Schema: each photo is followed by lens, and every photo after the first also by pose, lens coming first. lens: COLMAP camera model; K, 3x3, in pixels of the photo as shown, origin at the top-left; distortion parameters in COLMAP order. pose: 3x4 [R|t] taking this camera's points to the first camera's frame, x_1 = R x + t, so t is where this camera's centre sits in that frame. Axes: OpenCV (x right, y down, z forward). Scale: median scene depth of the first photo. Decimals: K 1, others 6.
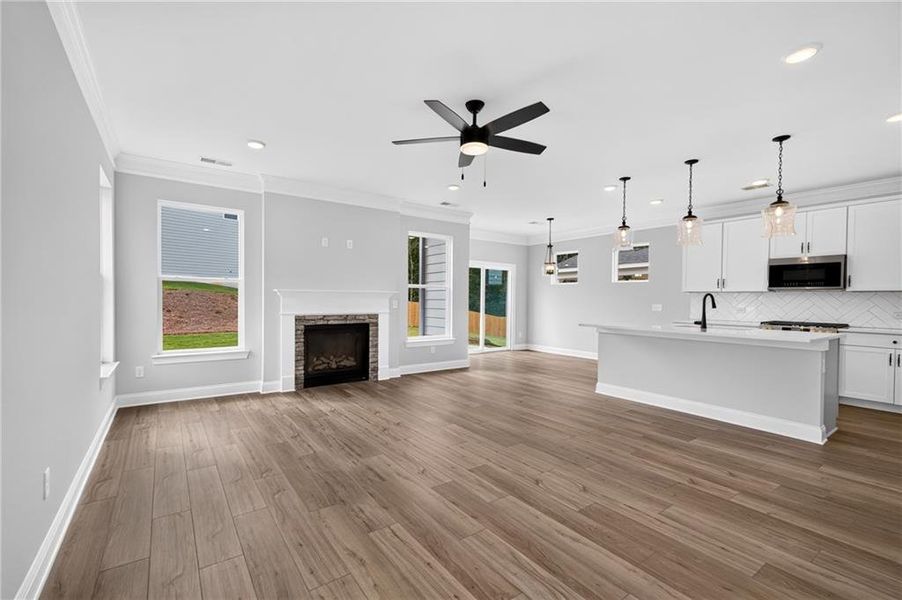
lens RADIAL K [[394.8, 0, 444.3], [0, 394.8, 301.6], [0, 0, 1]] dist [0.004193, 0.000199]
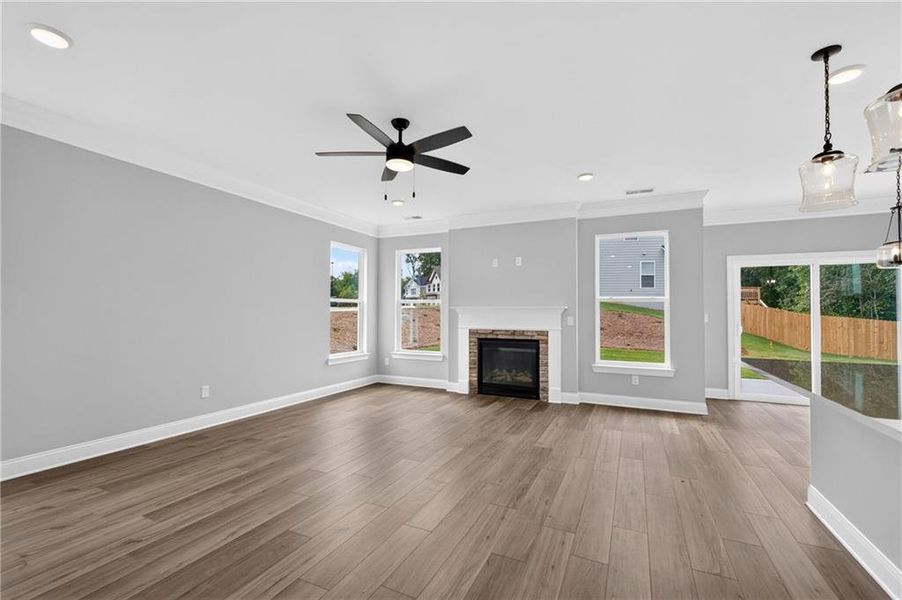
lens RADIAL K [[393.6, 0, 448.2], [0, 393.6, 304.7], [0, 0, 1]] dist [0.002695, 0.000213]
pose [[0.492256, -0.028047, -0.869998, 0.543564], [-0.008899, 0.999266, -0.037249, 0.006397], [0.870405, 0.026078, 0.491646, 0.338787]]
